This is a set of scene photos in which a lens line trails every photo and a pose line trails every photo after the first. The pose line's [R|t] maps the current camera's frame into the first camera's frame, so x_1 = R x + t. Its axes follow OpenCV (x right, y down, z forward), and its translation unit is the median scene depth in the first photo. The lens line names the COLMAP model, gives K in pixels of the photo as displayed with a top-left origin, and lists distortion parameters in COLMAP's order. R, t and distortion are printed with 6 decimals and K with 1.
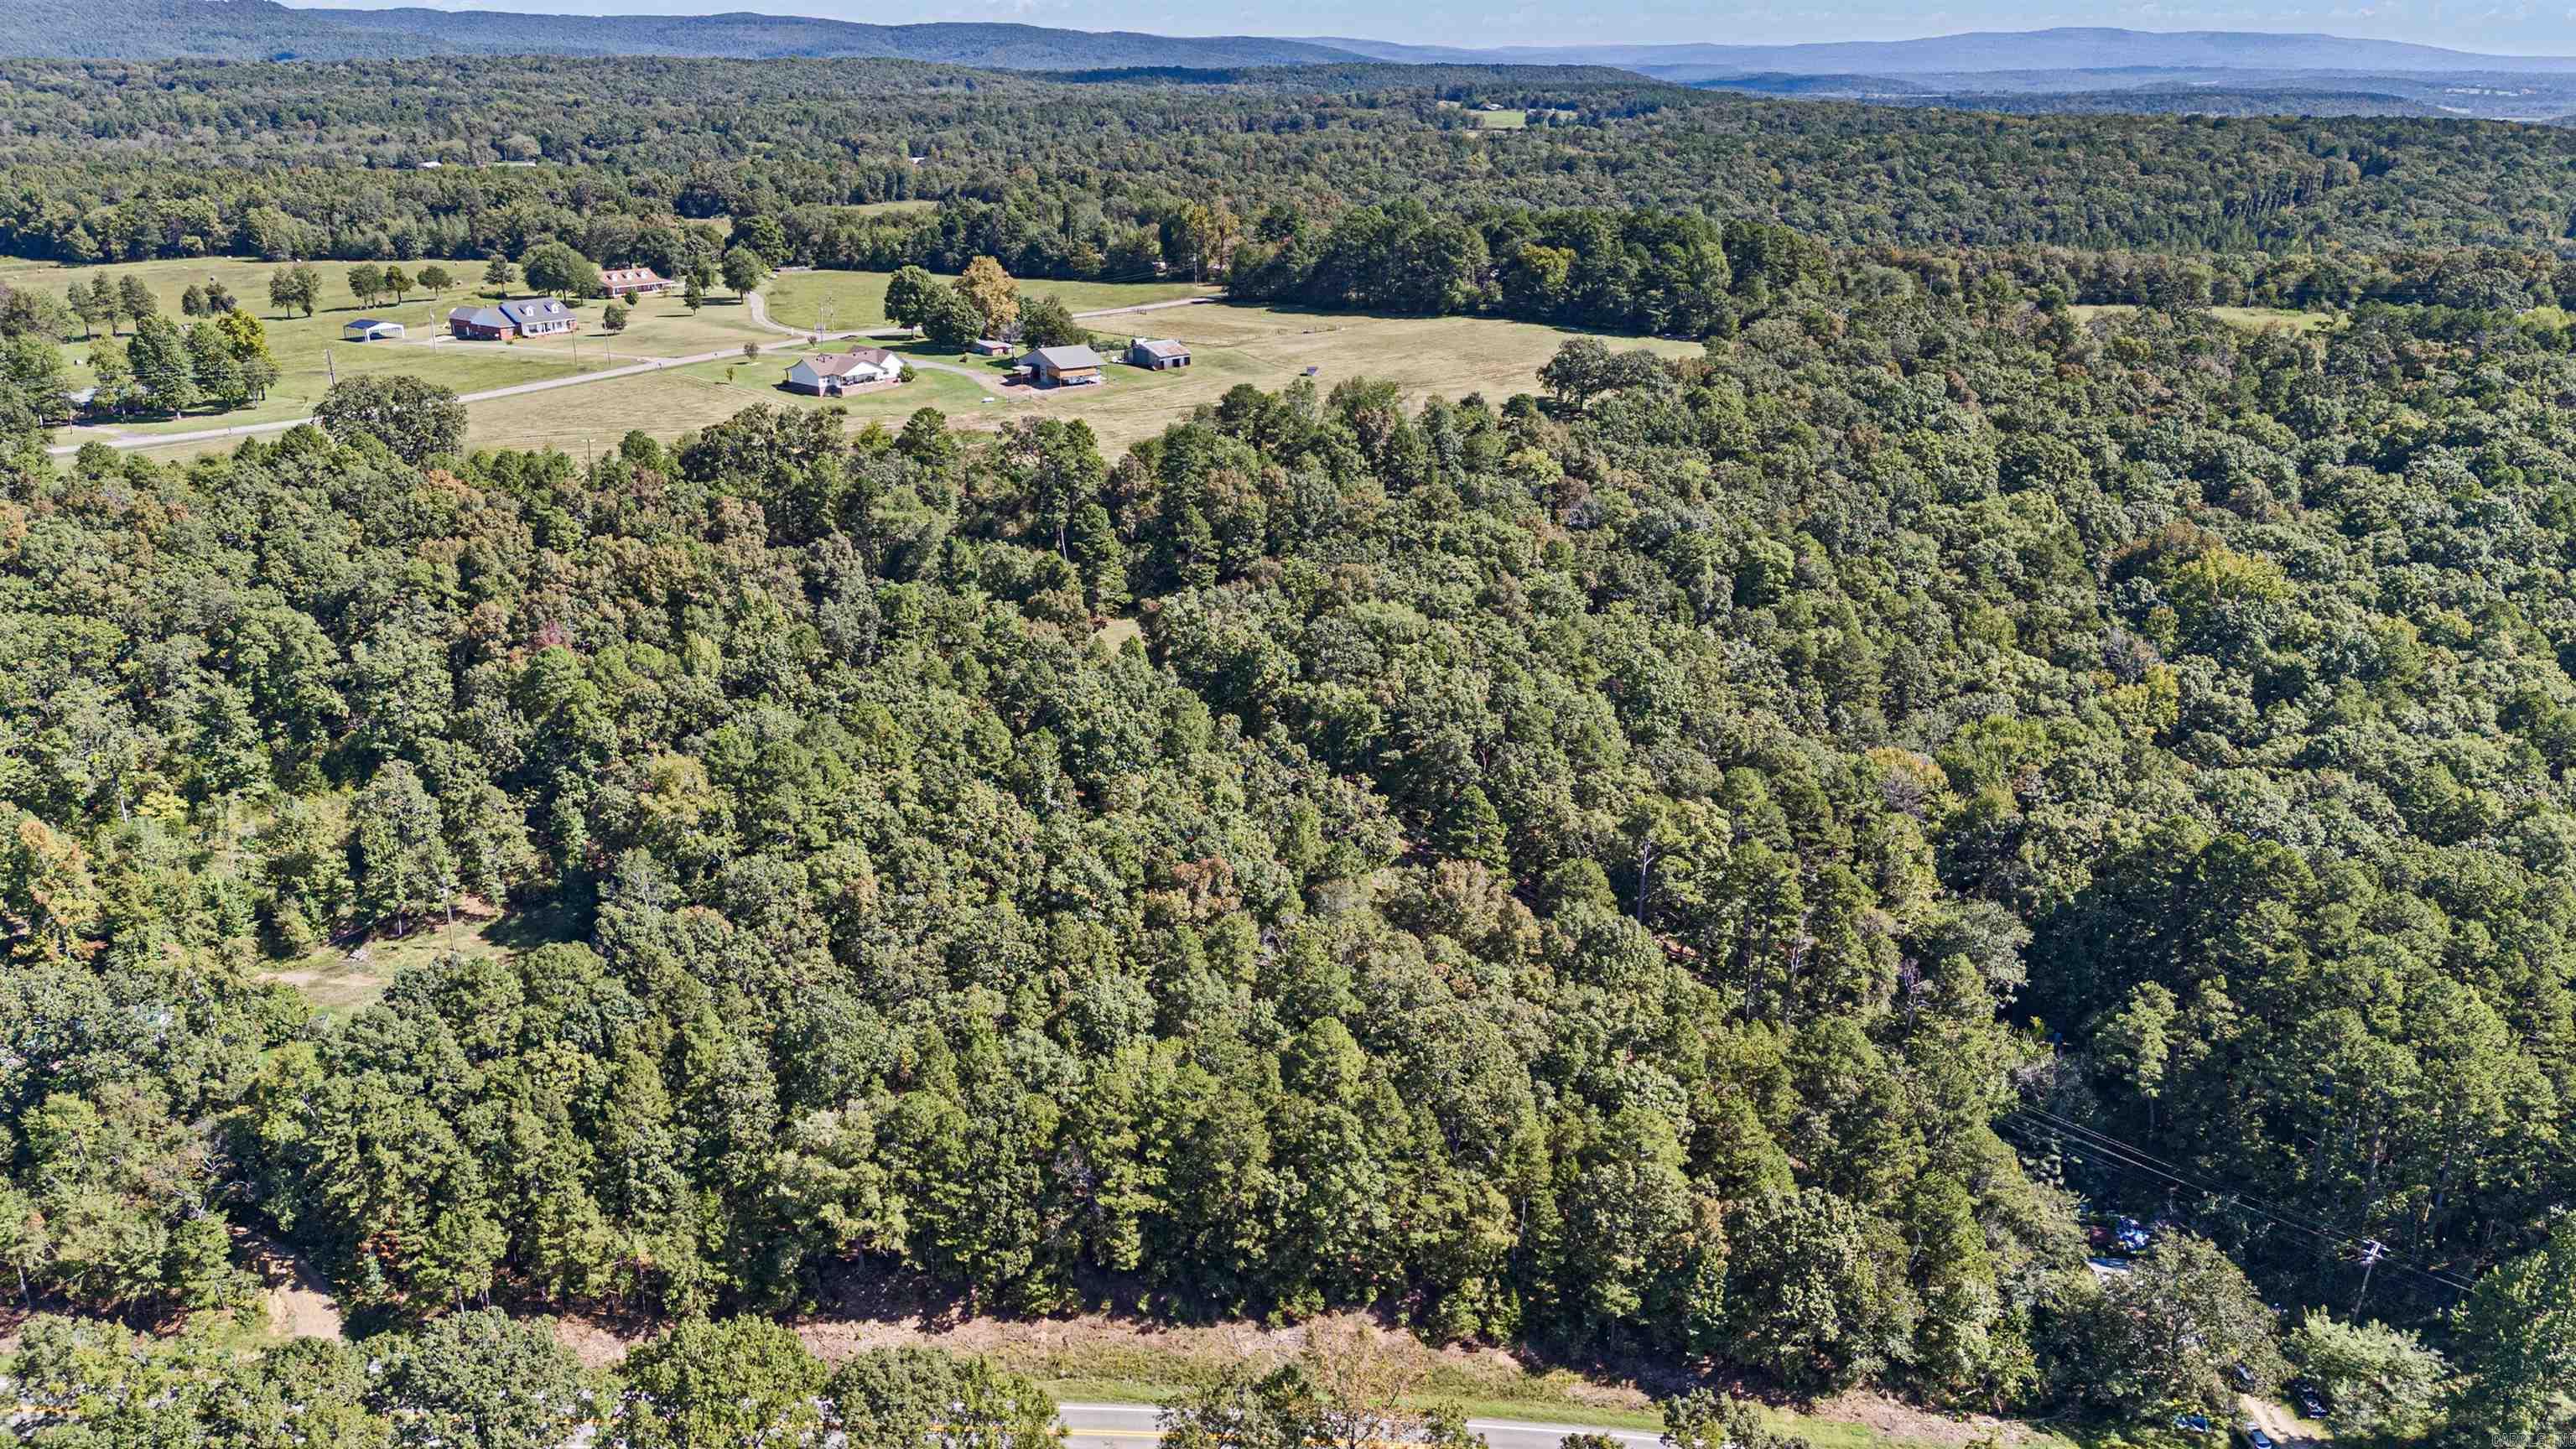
lens RADIAL K [[1912.6, 0, 1283.1], [0, 1912.6, 732.2], [0, 0, 1]] dist [0.071969, -0.070999]
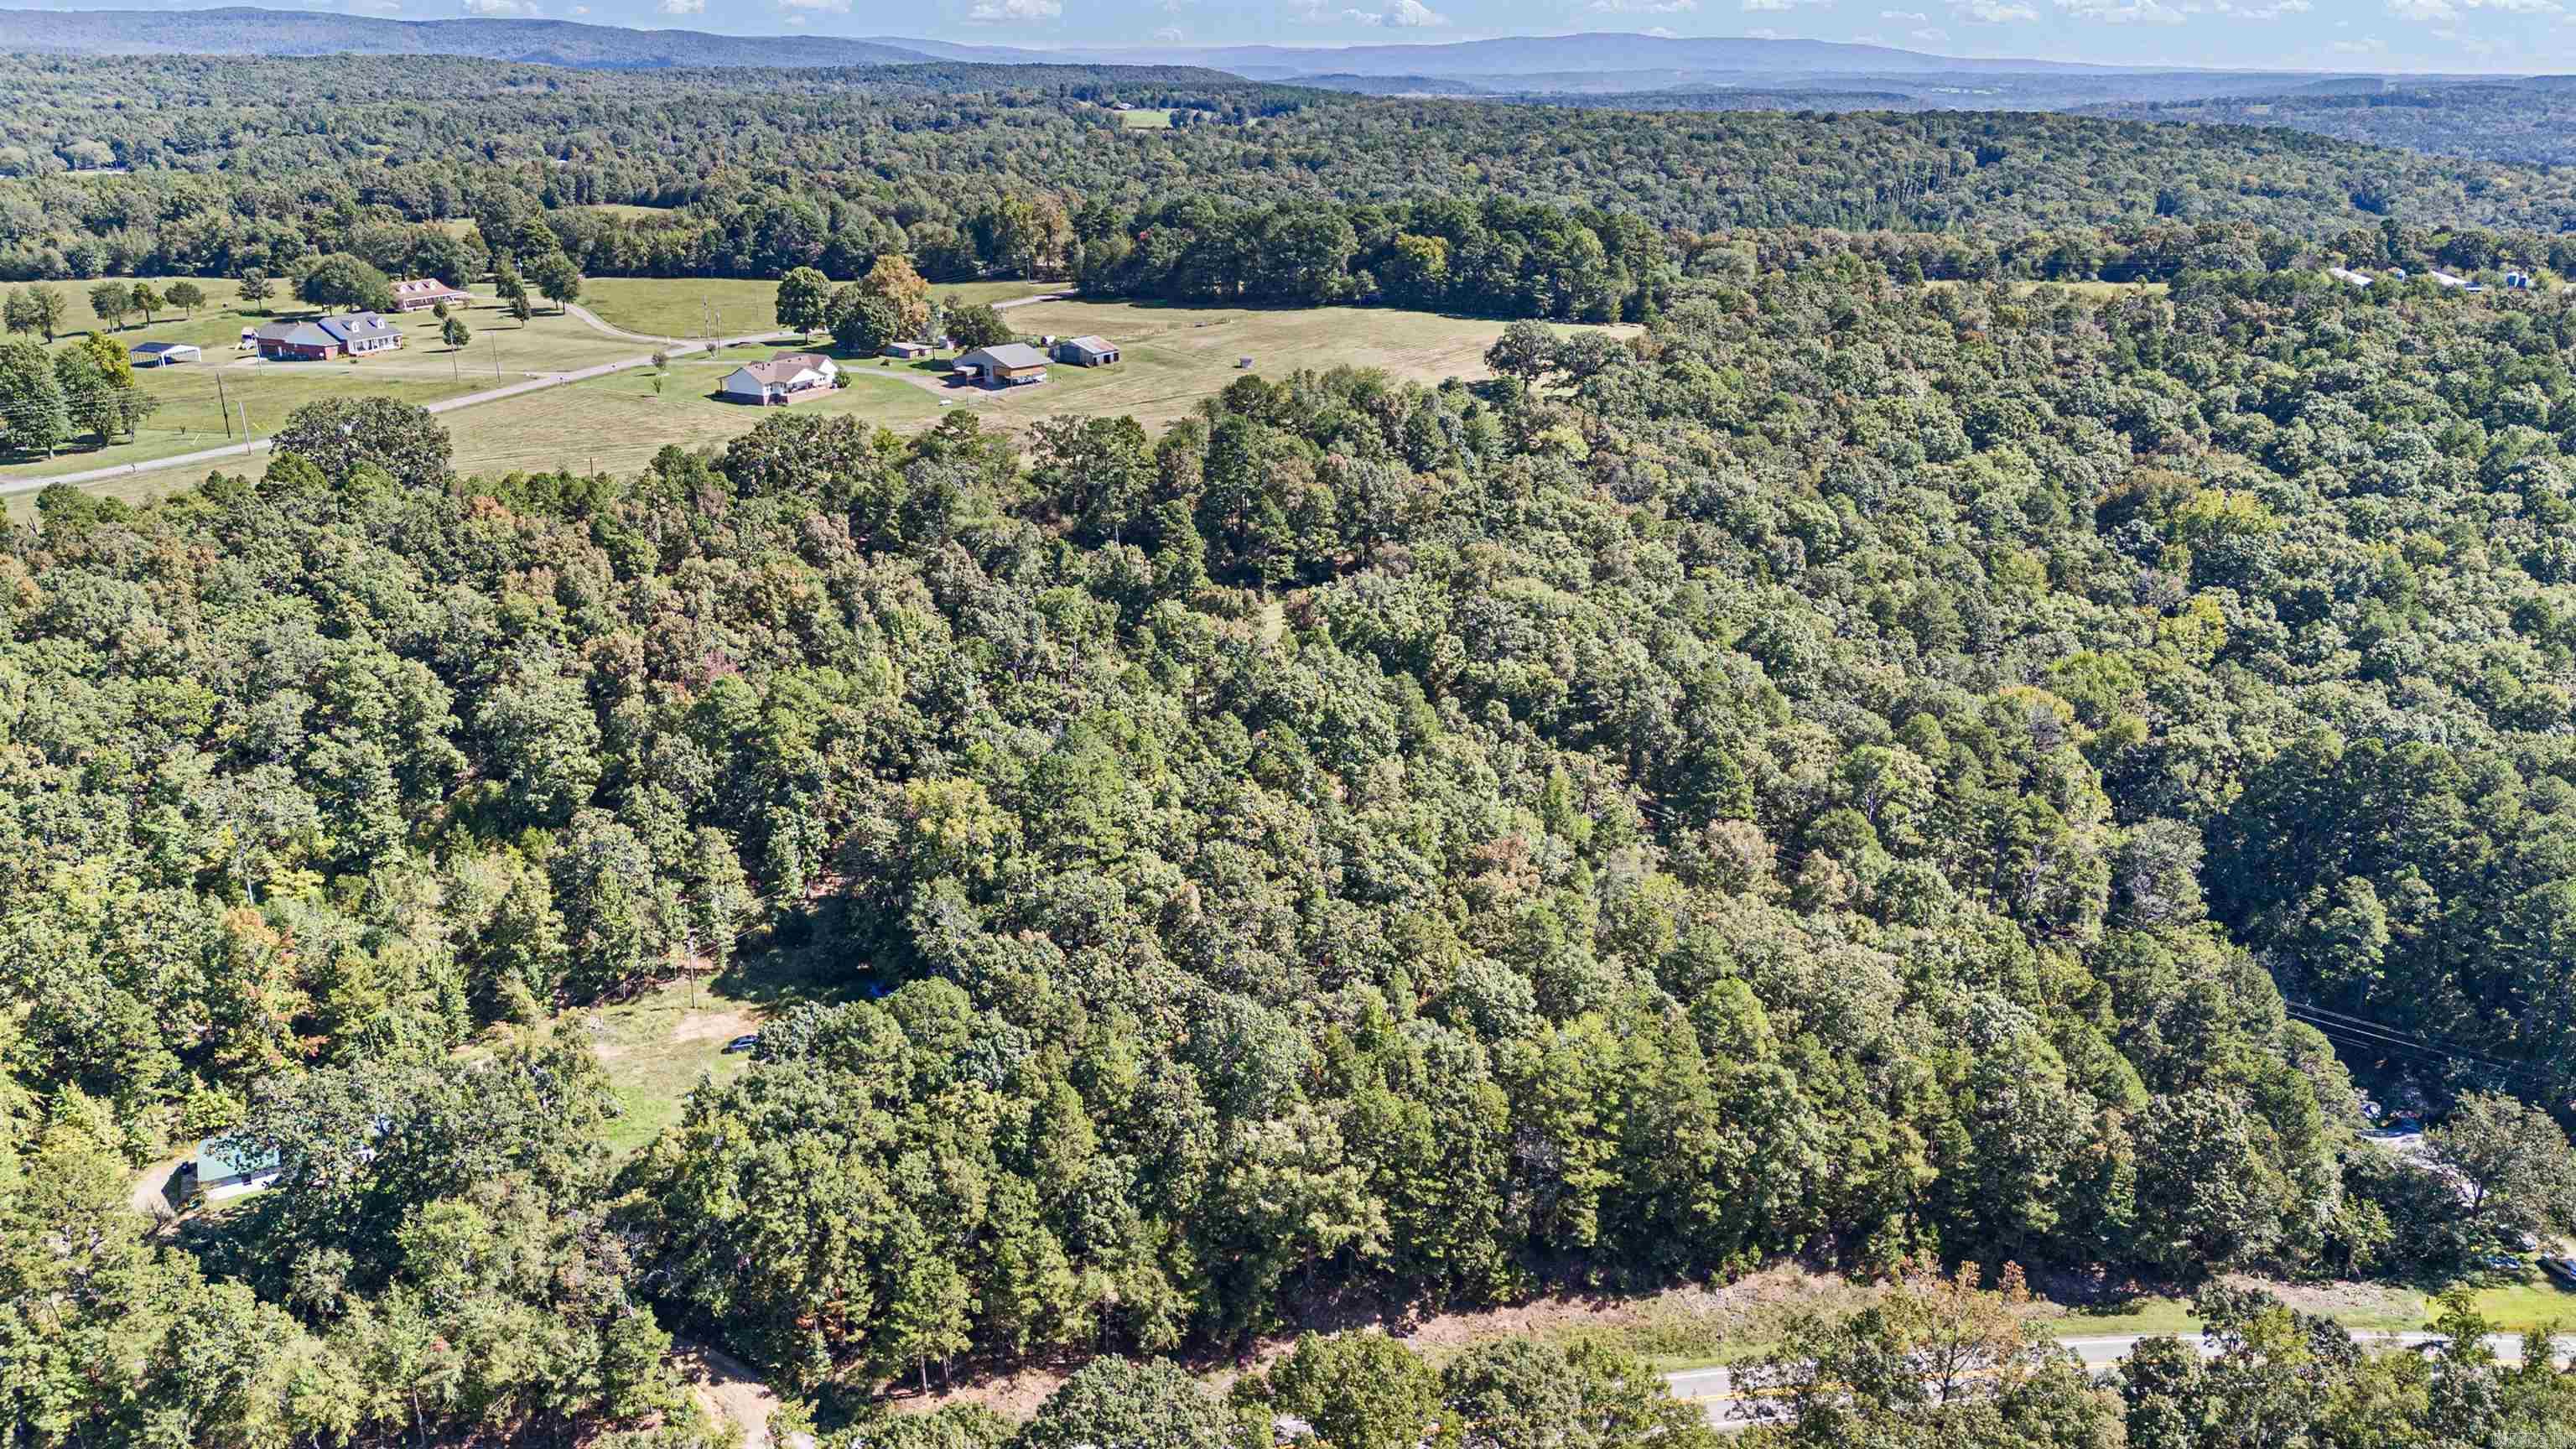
lens RADIAL K [[1912.6, 0, 1292.1], [0, 1912.6, 723.6], [0, 0, 1]] dist [0.071969, -0.070999]
pose [[0.976207, -0.072326, 0.204424, -0.349397], [0.073272, 0.997308, 0.002952, -0.004652], [-0.204087, 0.012096, 0.978878, 0.041530]]
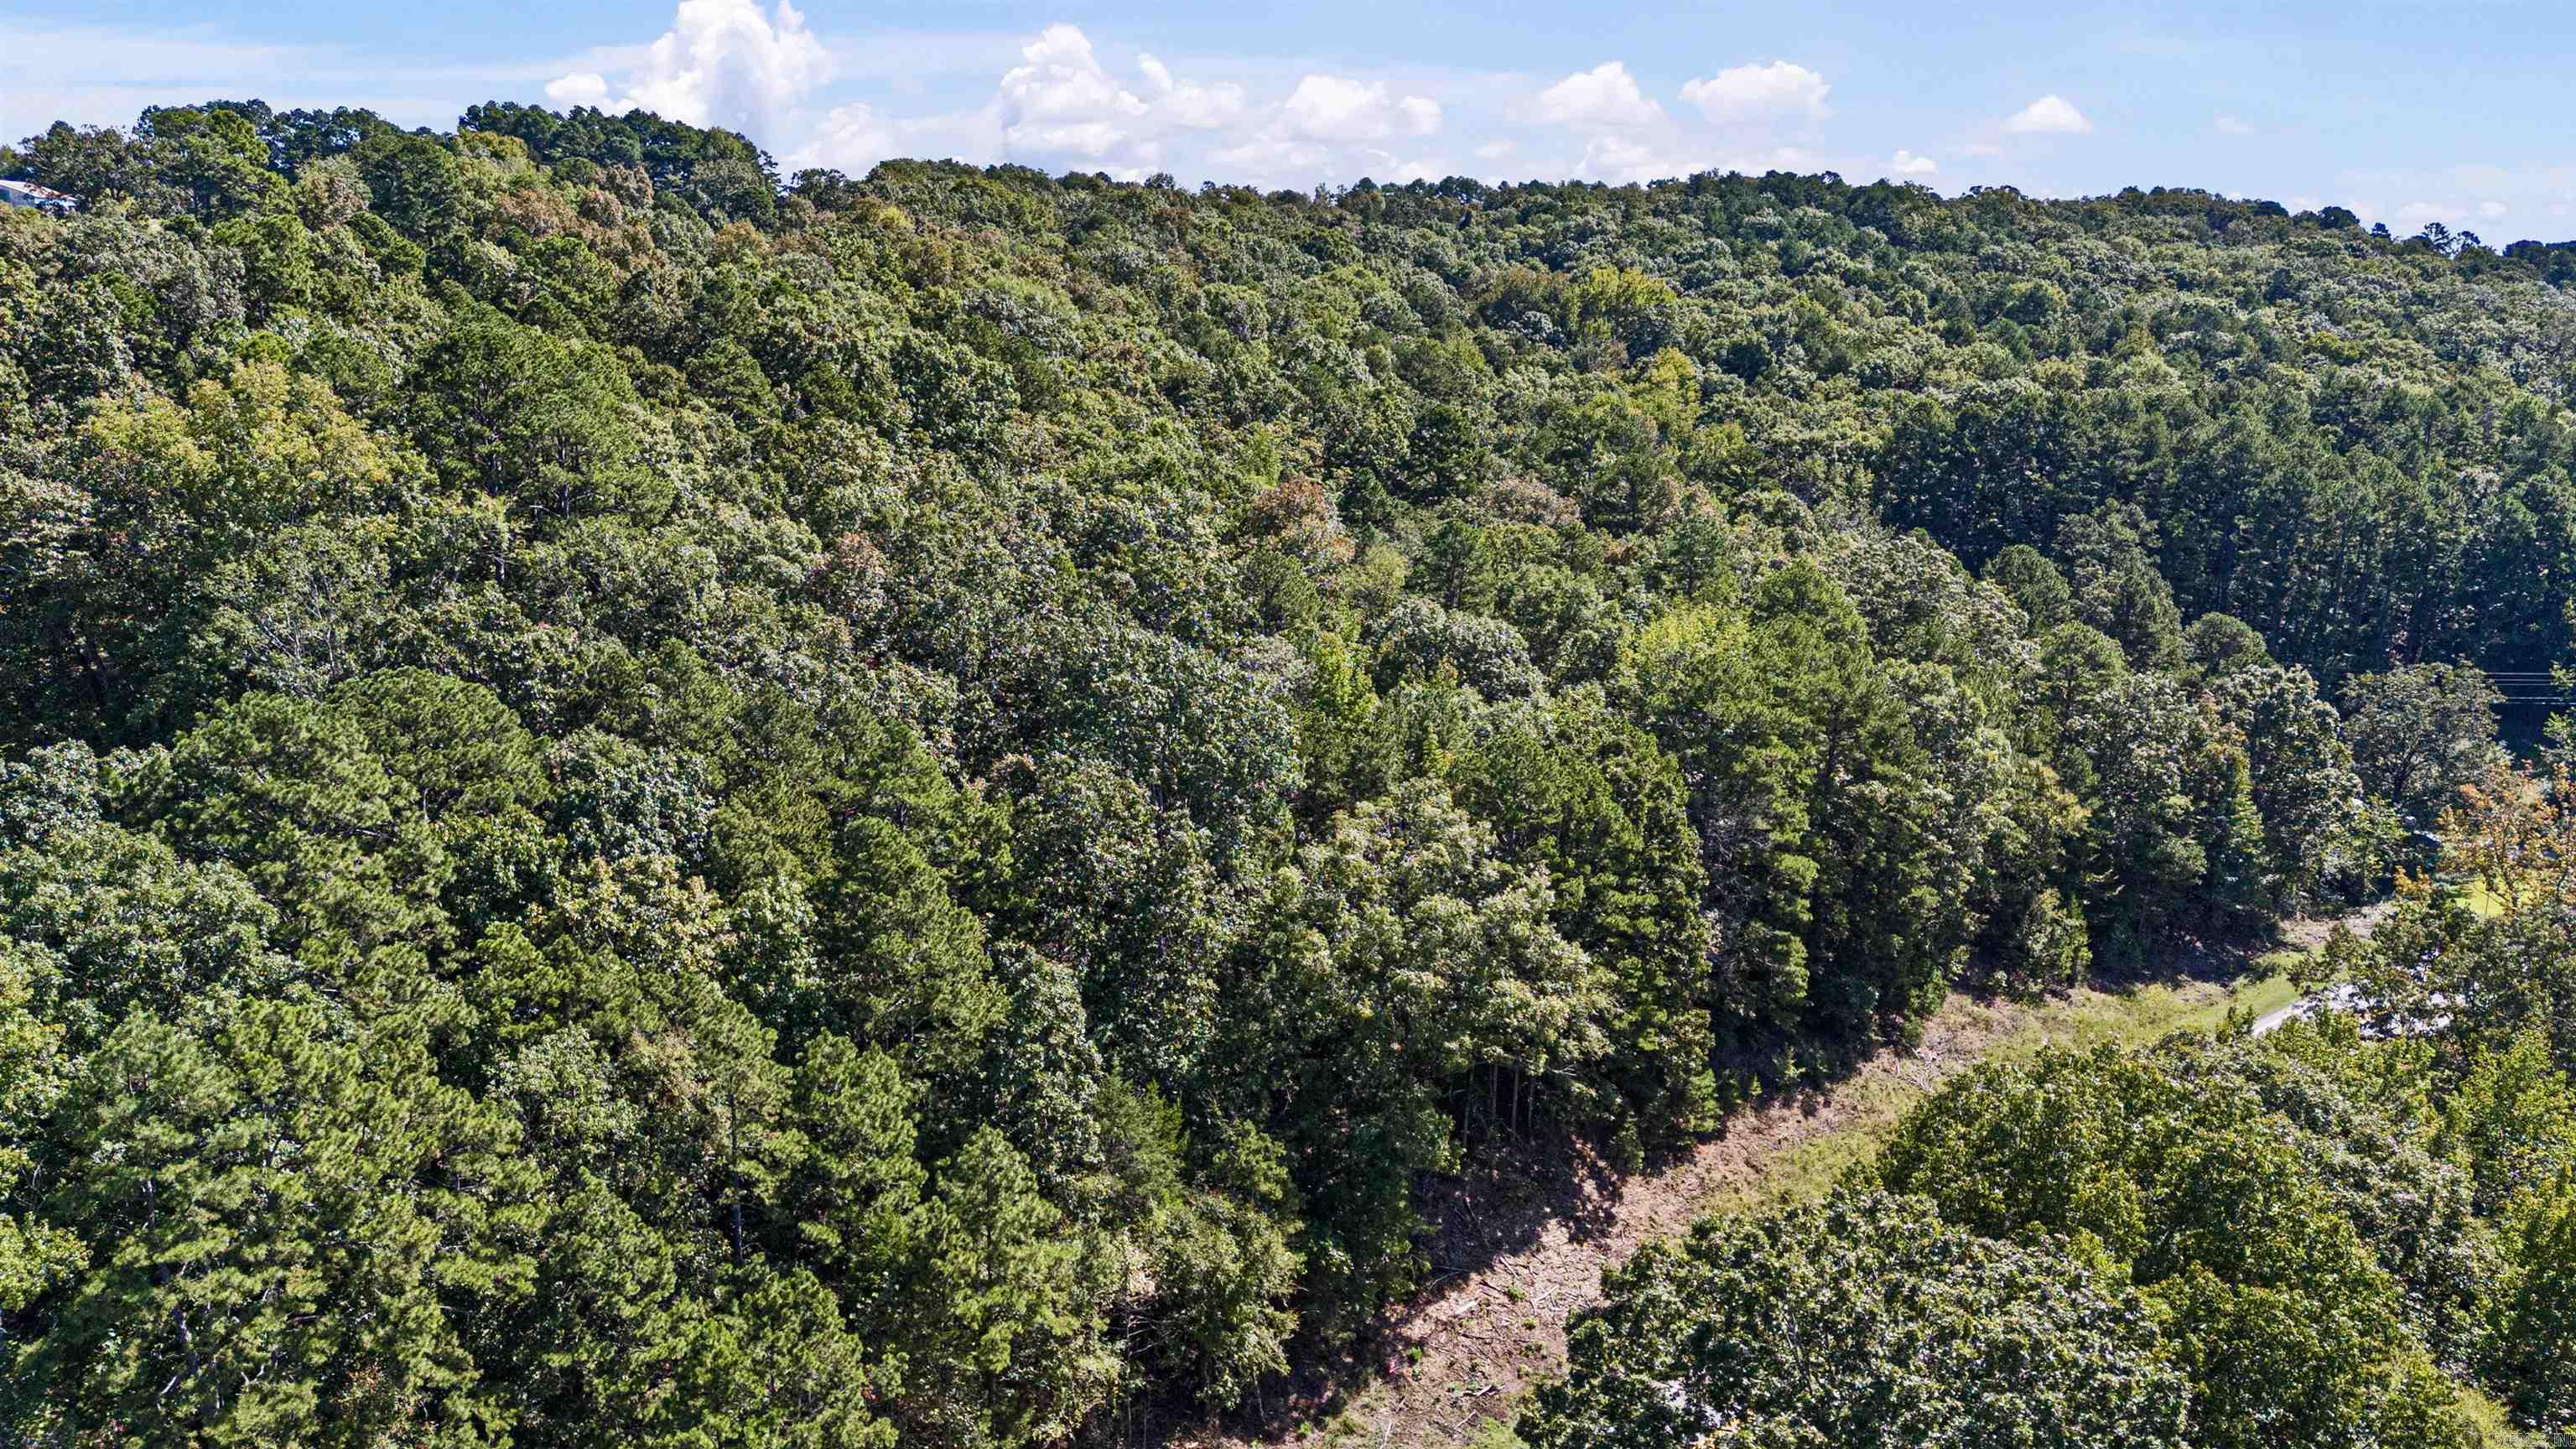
lens RADIAL K [[1912.6, 0, 1286.4], [0, 1912.6, 723.4], [0, 0, 1]] dist [0.071969, -0.070999]
pose [[0.708267, -0.159354, 0.687724, -0.462040], [0.236740, 0.971393, -0.018728, 0.150927], [-0.665065, 0.176076, 0.725731, 0.576891]]
